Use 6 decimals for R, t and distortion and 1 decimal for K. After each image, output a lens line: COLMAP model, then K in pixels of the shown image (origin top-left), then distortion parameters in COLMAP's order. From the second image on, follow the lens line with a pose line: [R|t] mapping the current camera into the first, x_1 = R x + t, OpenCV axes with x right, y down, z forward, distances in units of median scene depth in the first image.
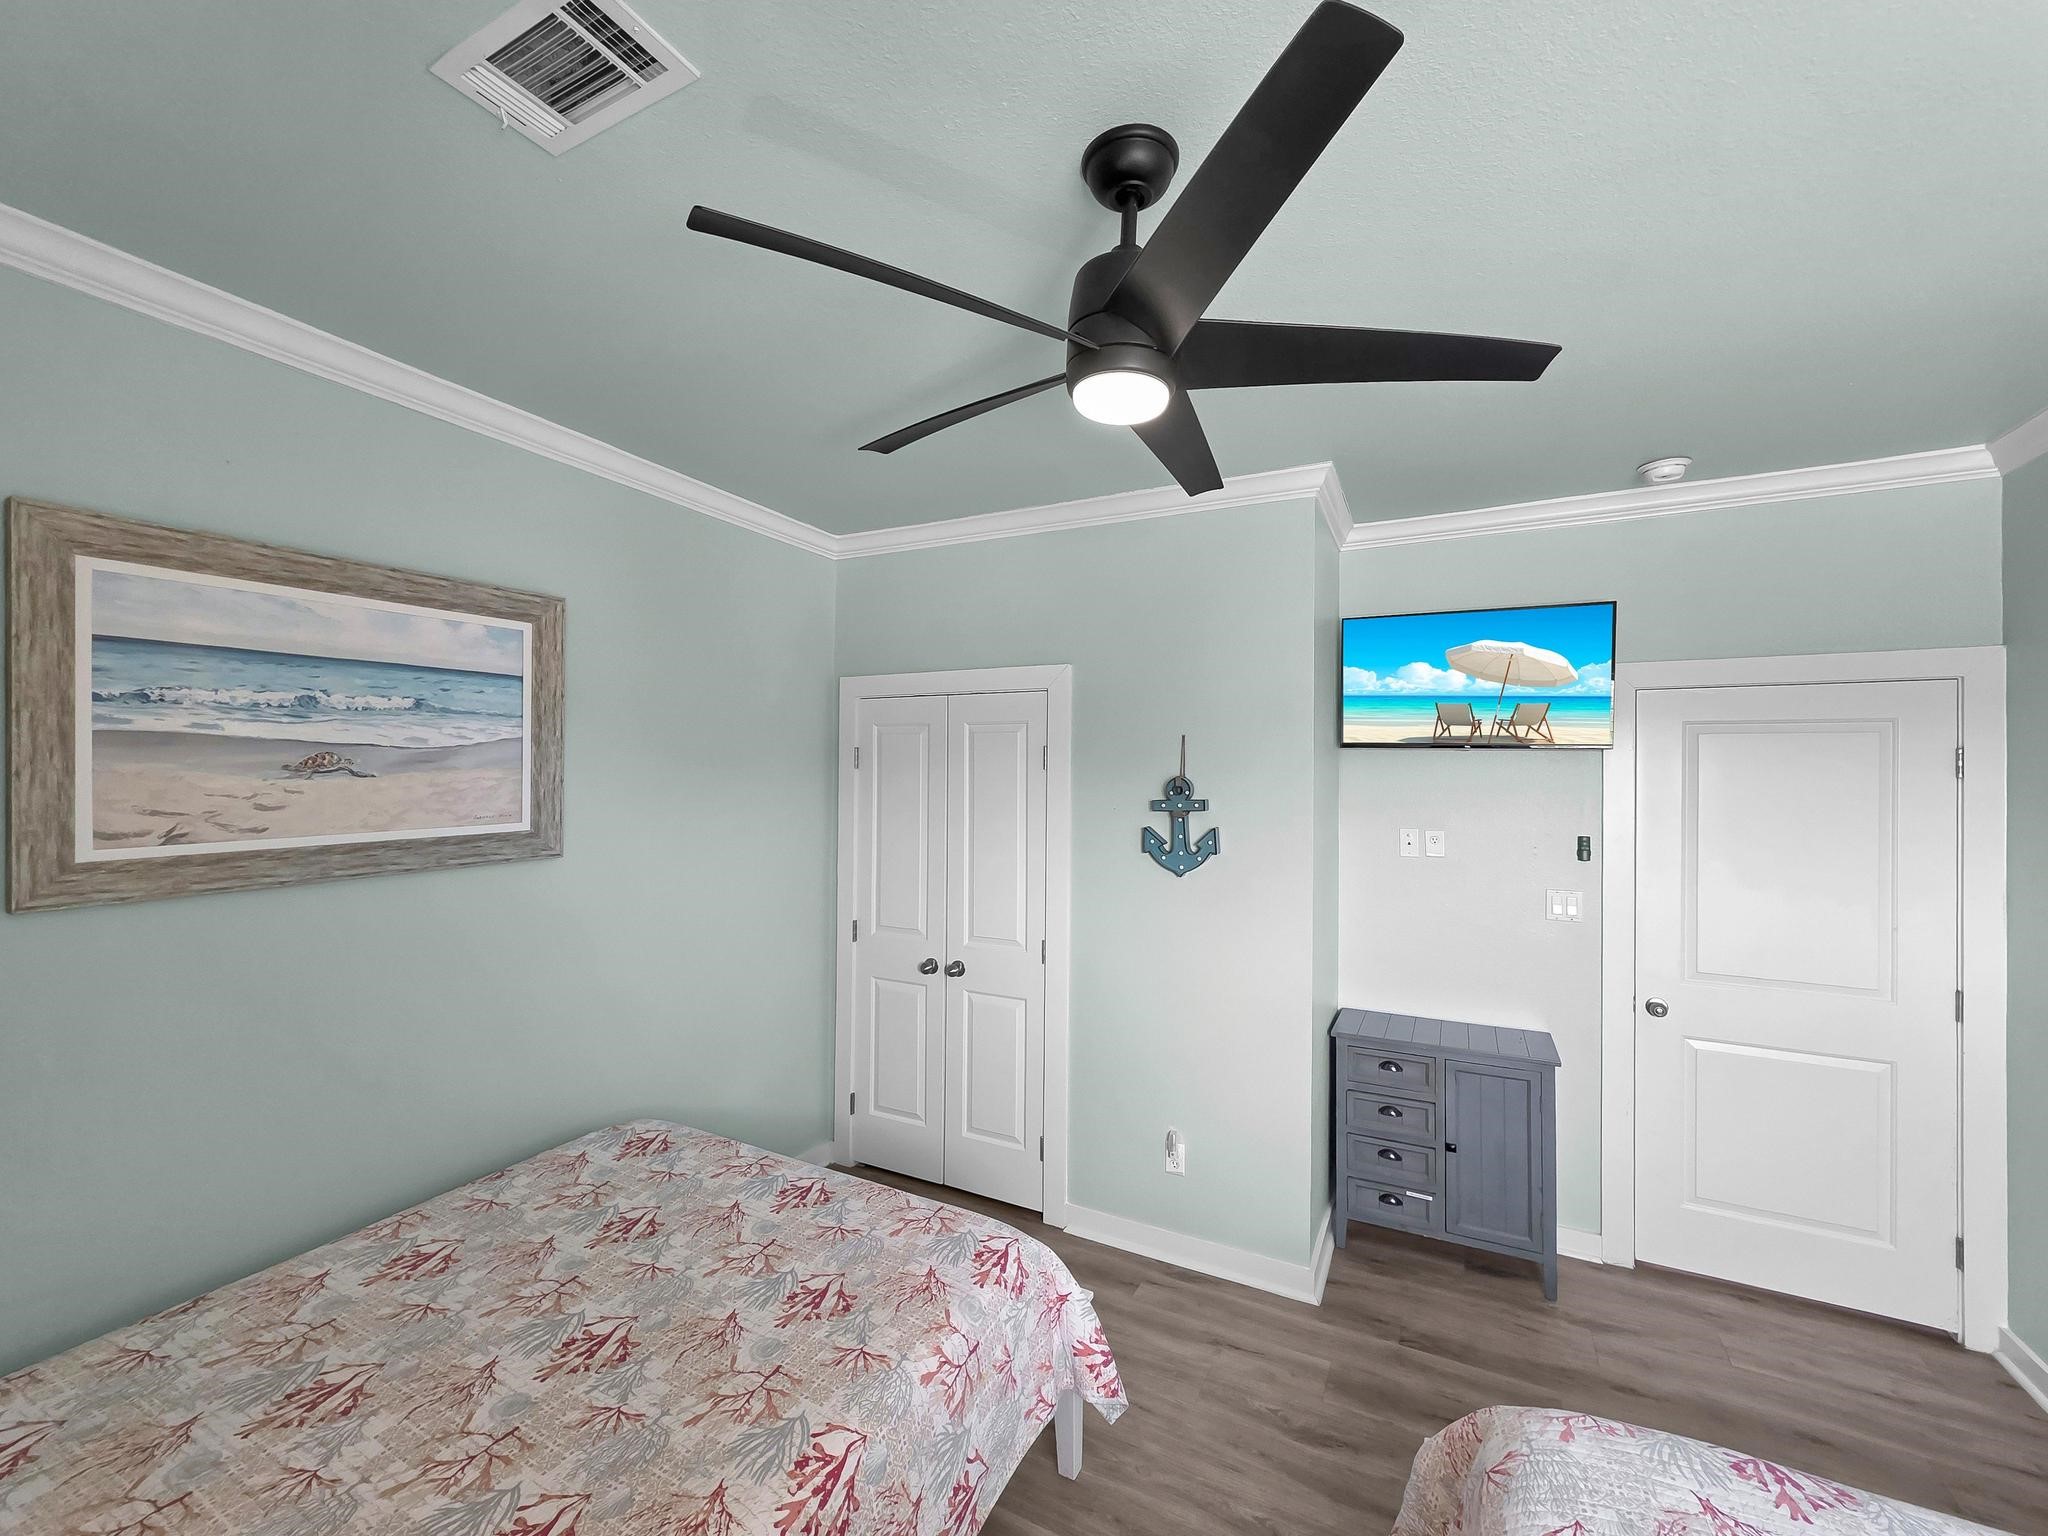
lens RADIAL K [[838.6, 0, 1033.6], [0, 838.6, 757.8], [0, 0, 1]] dist [0.002186, -0.000010]
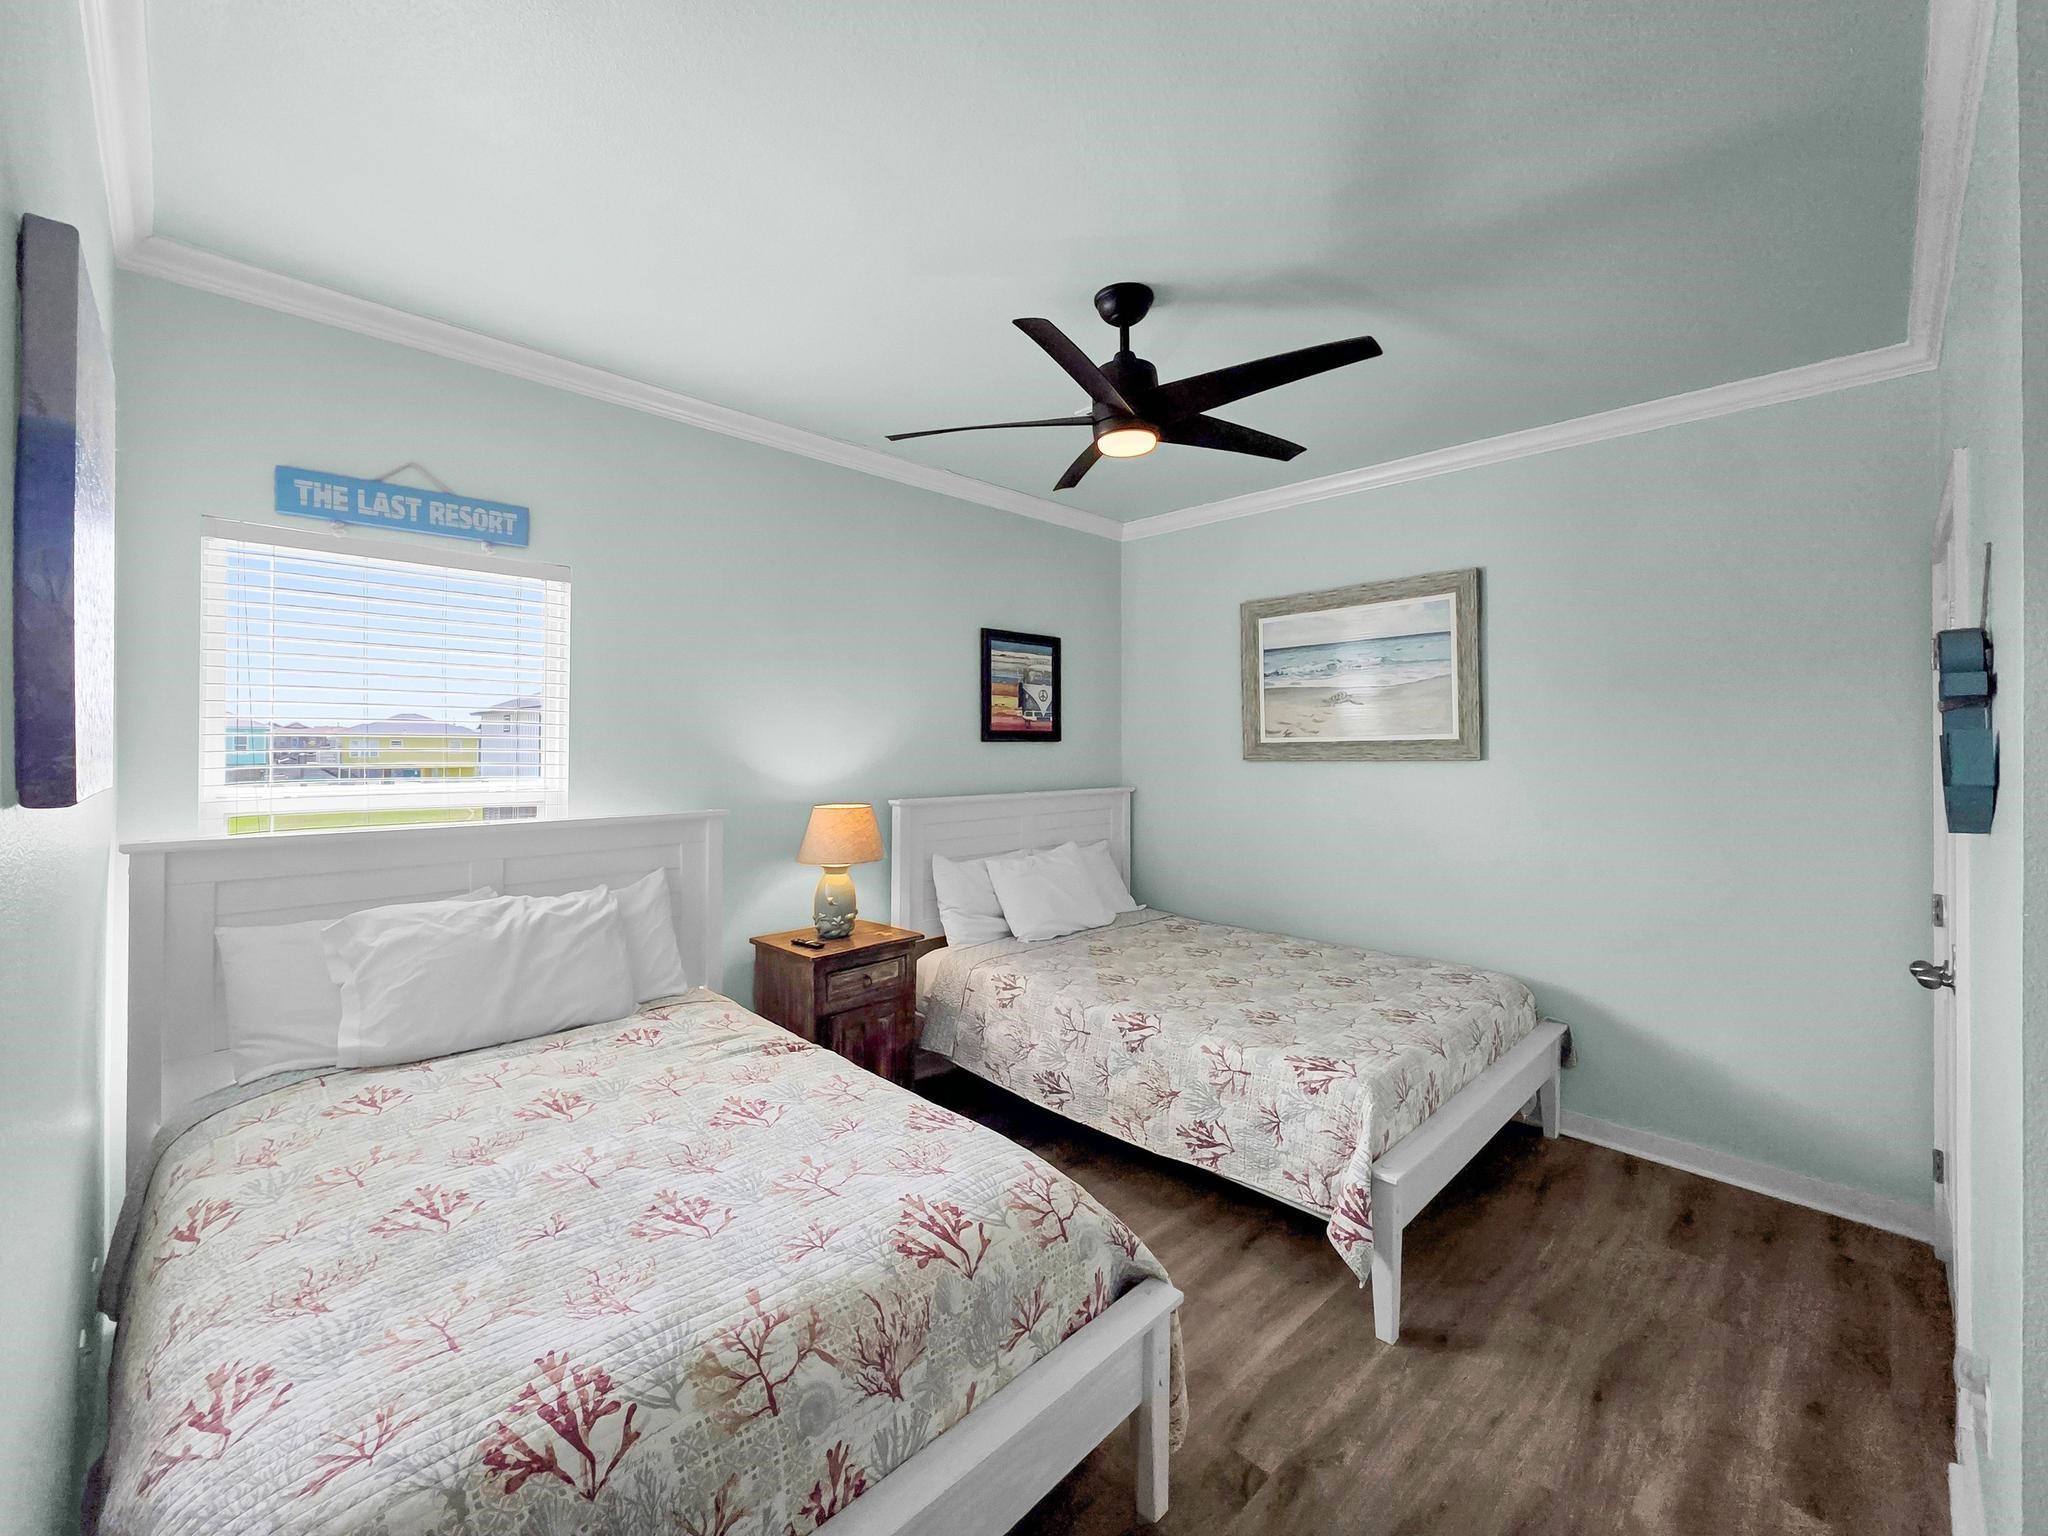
lens RADIAL K [[838.6, 0, 1033.6], [0, 838.6, 757.8], [0, 0, 1]] dist [0.002186, -0.000010]
pose [[-0.303589, 0.005602, -0.952787, 1.277801], [0.015080, 0.999886, 0.001074, 0.140207], [0.952684, -0.014042, -0.303639, 0.994957]]
